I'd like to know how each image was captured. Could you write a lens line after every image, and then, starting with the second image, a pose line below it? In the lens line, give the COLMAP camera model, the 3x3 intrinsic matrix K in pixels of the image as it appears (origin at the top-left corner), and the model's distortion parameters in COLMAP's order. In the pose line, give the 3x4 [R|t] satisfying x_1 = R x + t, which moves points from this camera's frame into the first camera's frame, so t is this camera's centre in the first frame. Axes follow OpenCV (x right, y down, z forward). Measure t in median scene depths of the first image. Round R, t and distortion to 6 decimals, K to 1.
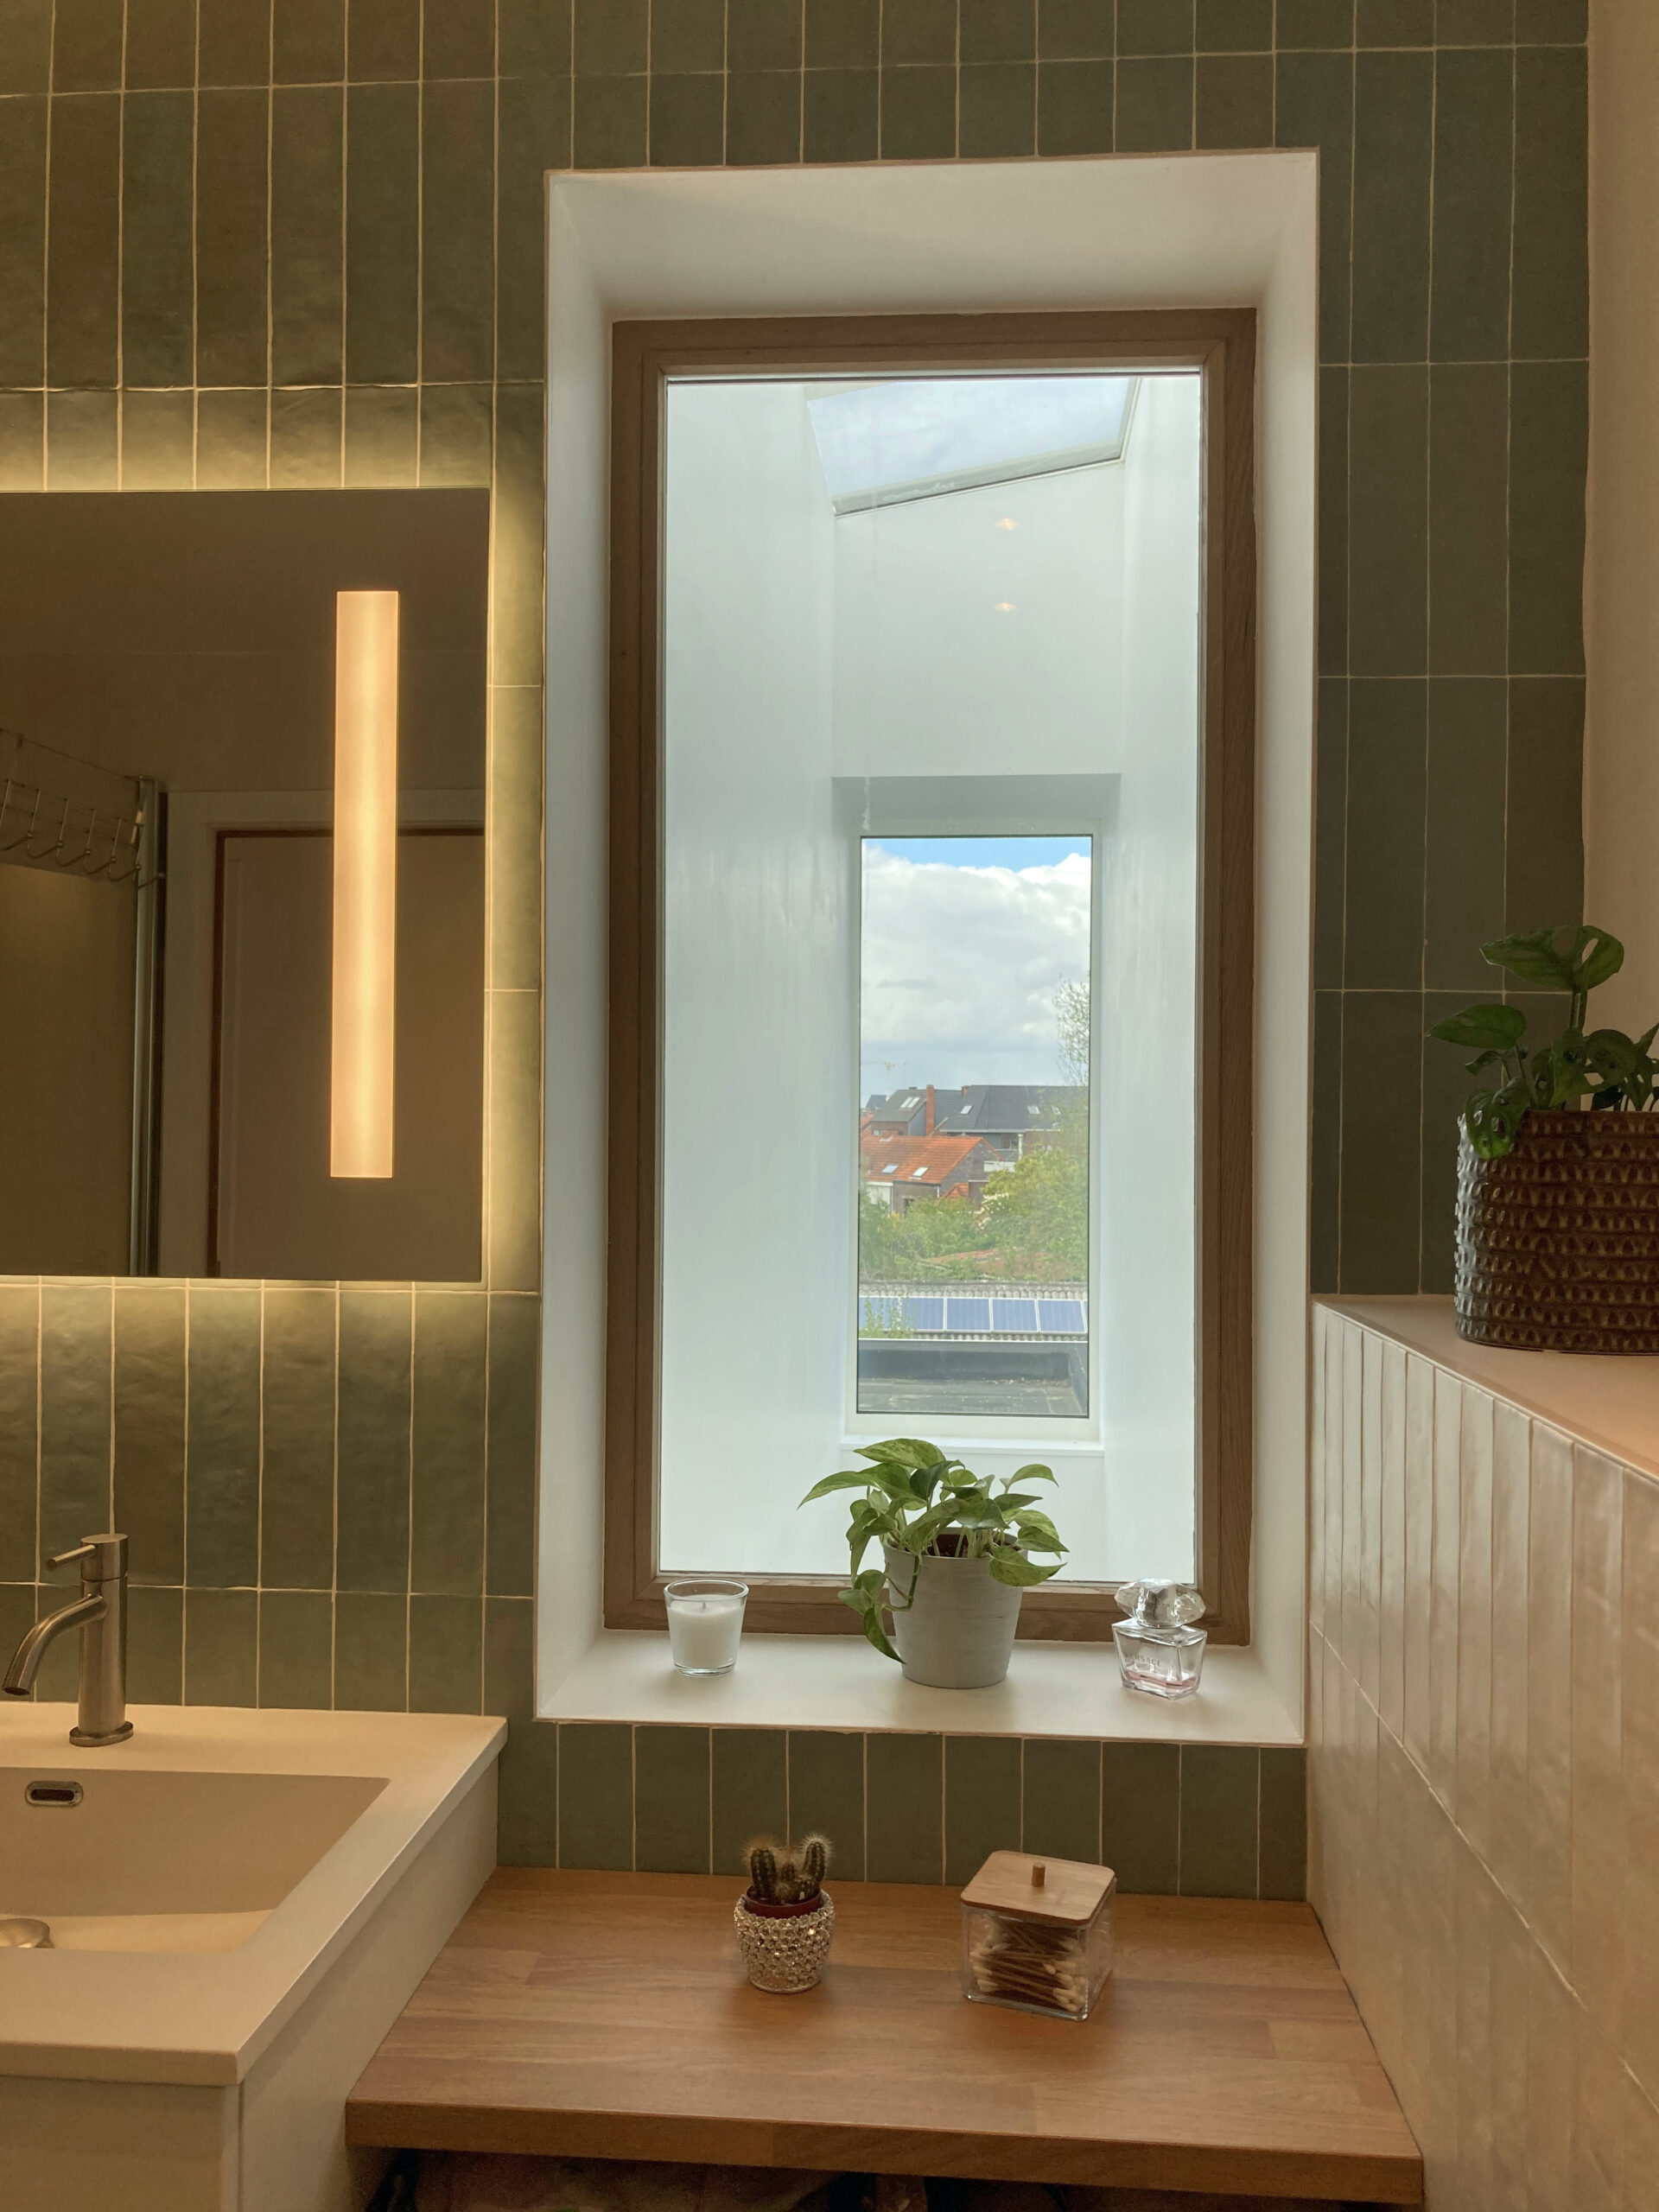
lens RADIAL K [[1836.3, 0, 821.0], [0, 1836.3, 1140.3], [0, 0, 1]] dist [-0.006786, 0.067934]
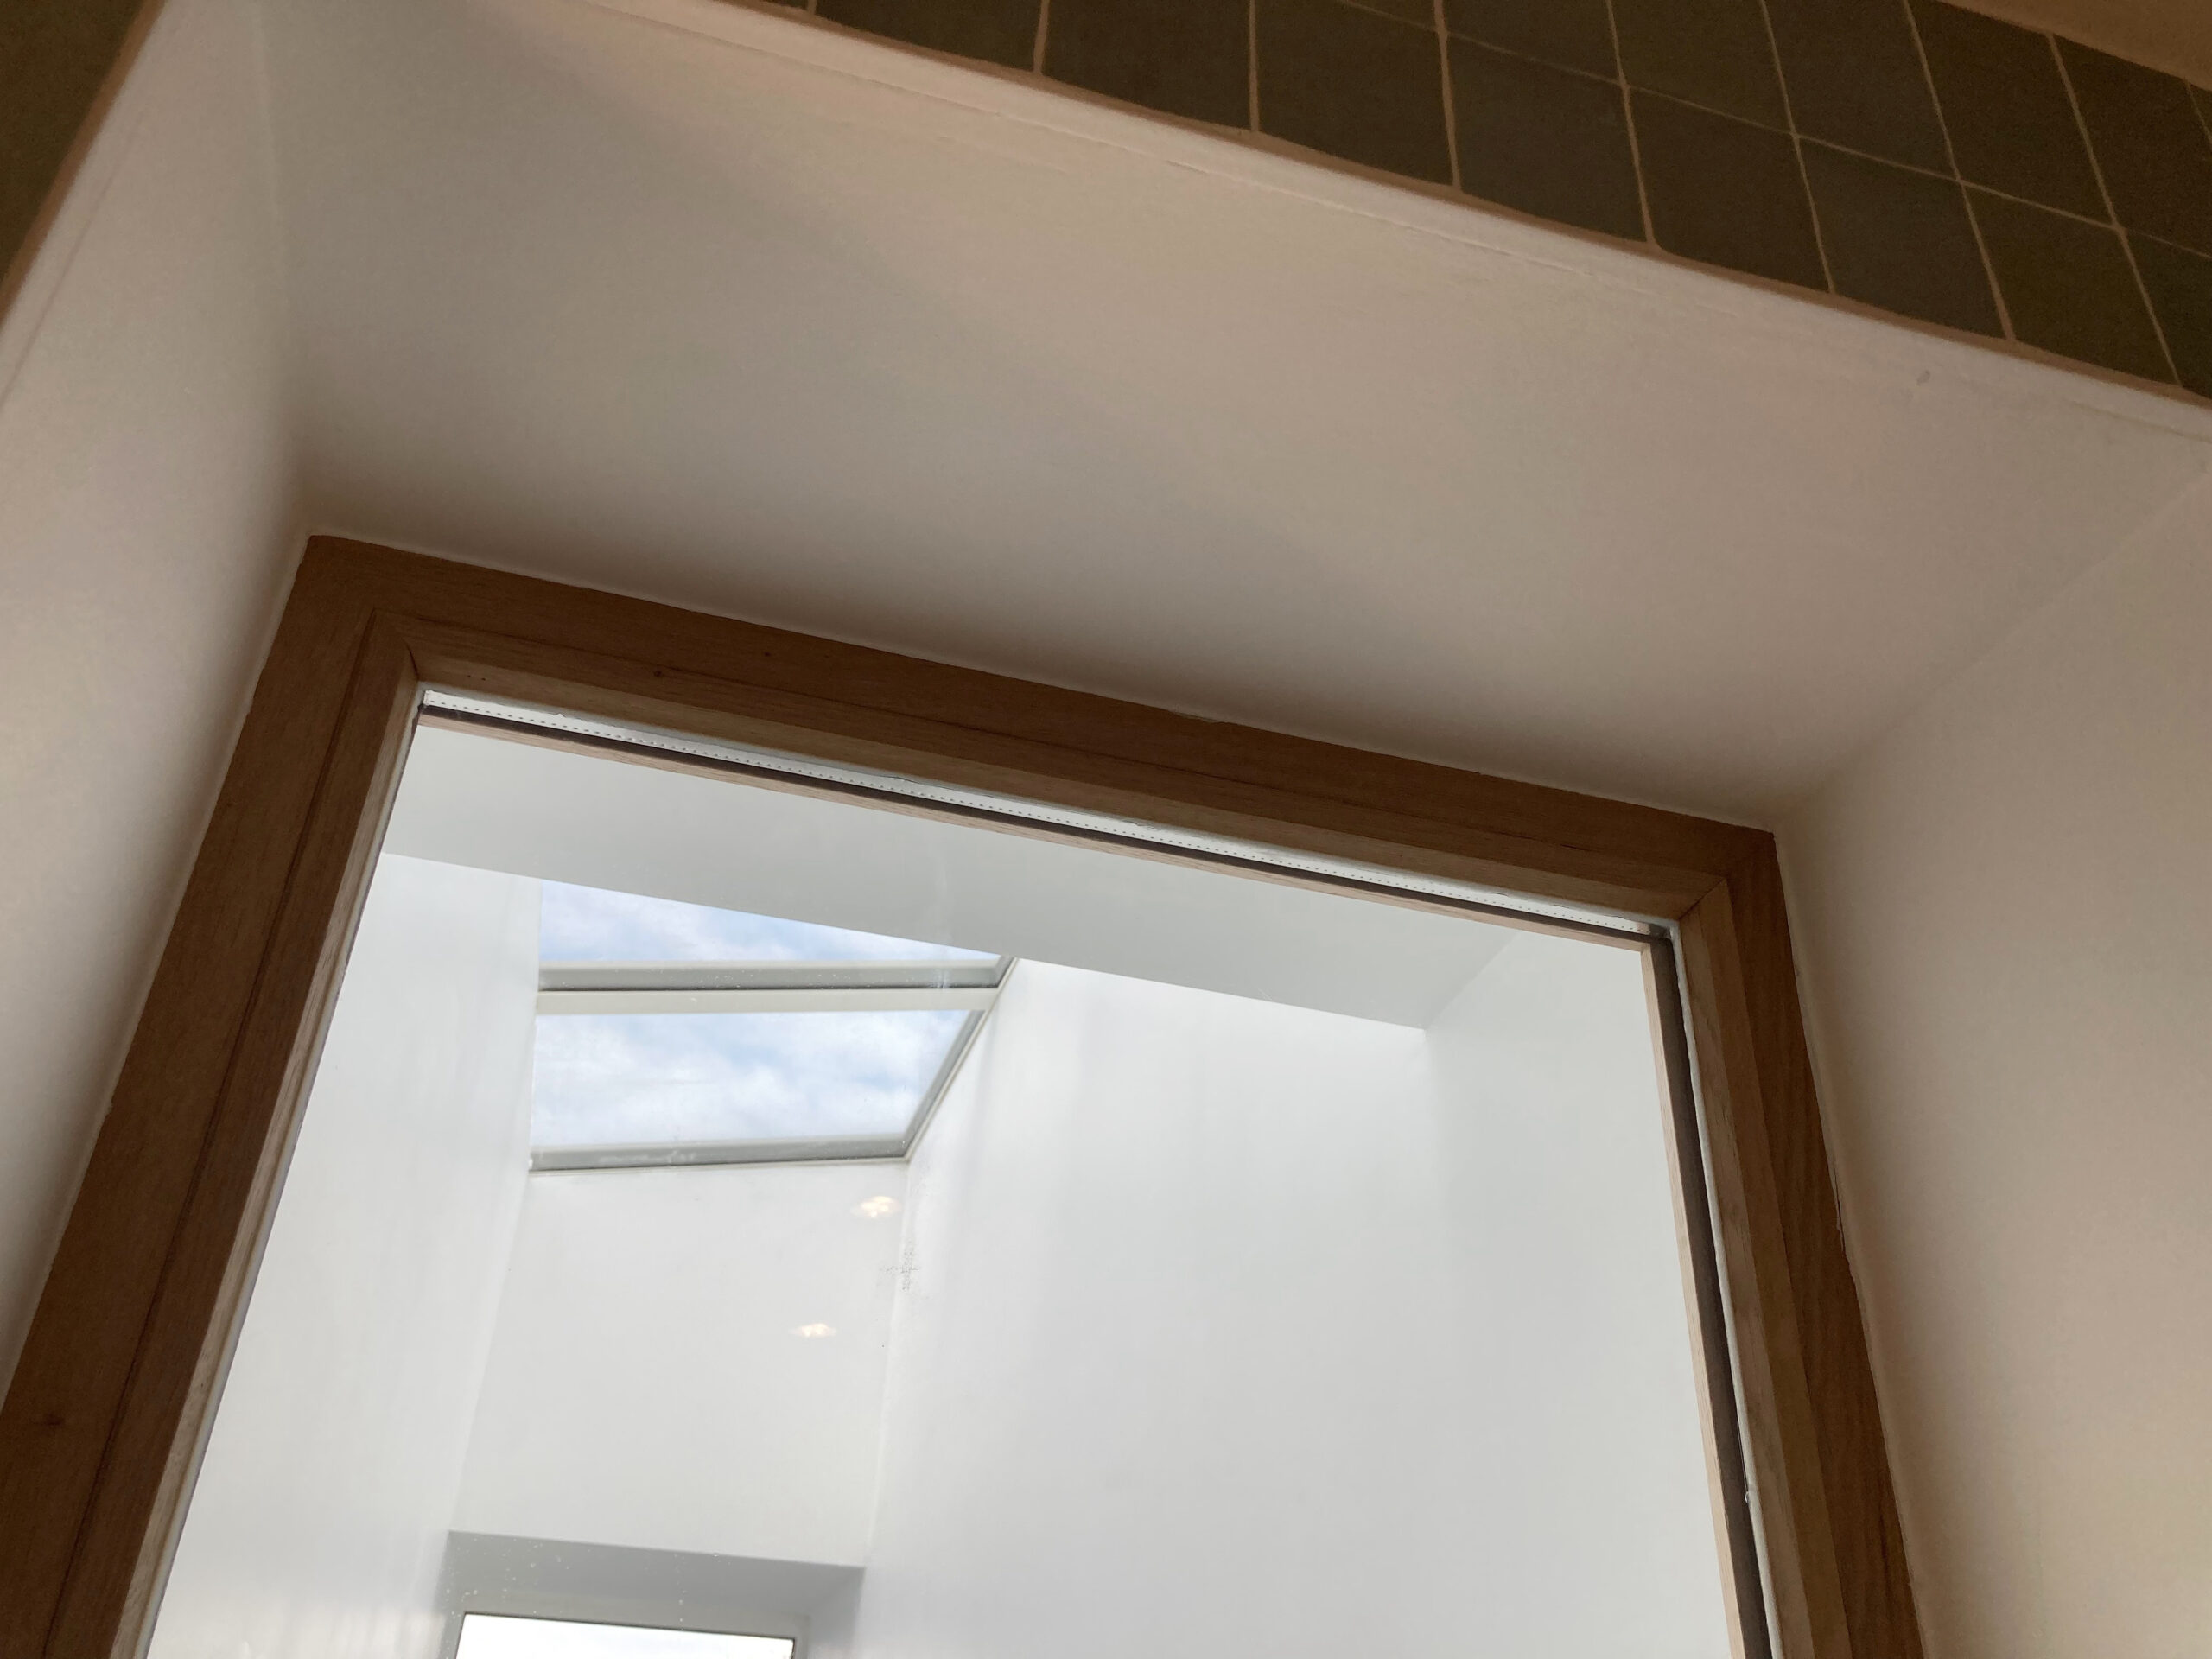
lens RADIAL K [[1827.5, 0, 1106.0], [0, 1827.5, 829.5], [0, 0, 1]] dist [-0.005542, 0.018554]
pose [[0.933438, 0.203230, 0.295620, -0.065297], [-0.020792, 0.853317, -0.520978, -0.223416], [-0.358136, 0.480154, 0.800744, 0.742225]]
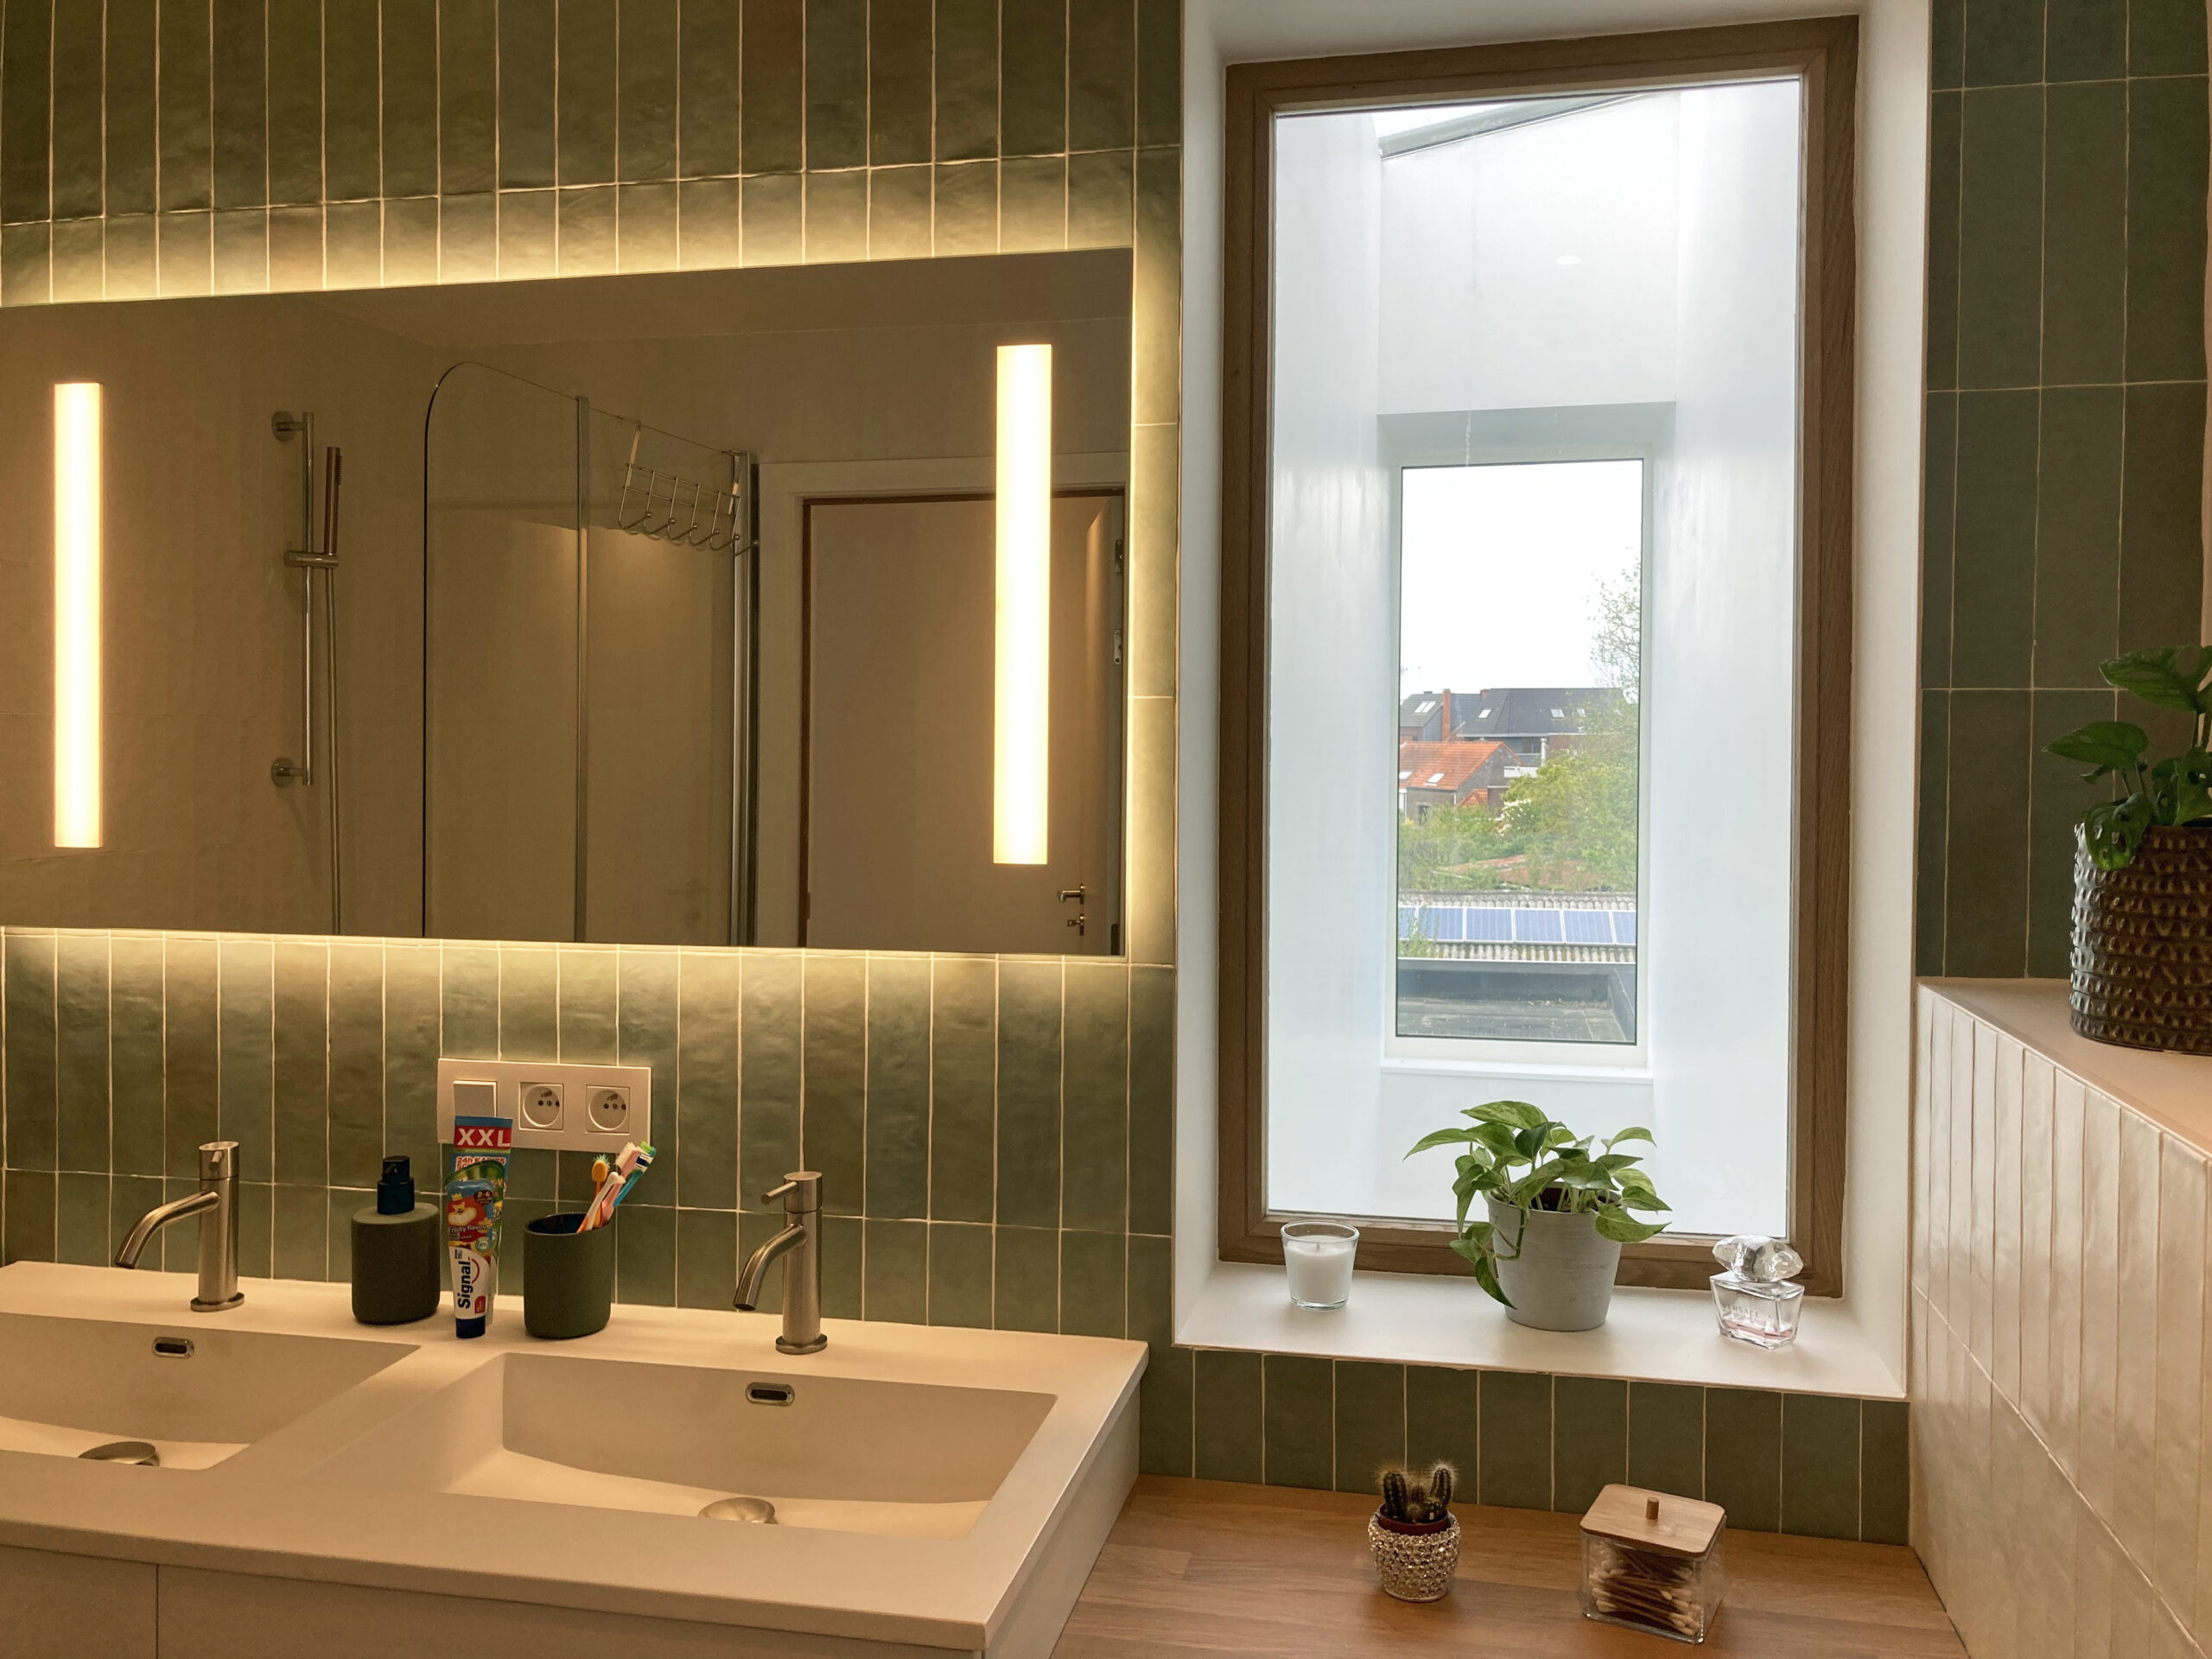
lens RADIAL K [[1821.8, 0, 1073.7], [0, 1821.8, 806.1], [0, 0, 1]] dist [0.040189, -0.009970]
pose [[0.989789, -0.006788, -0.142377, -0.056900], [0.011233, 0.999474, 0.030436, -0.048539], [0.142096, -0.031724, 0.989344, -0.103141]]
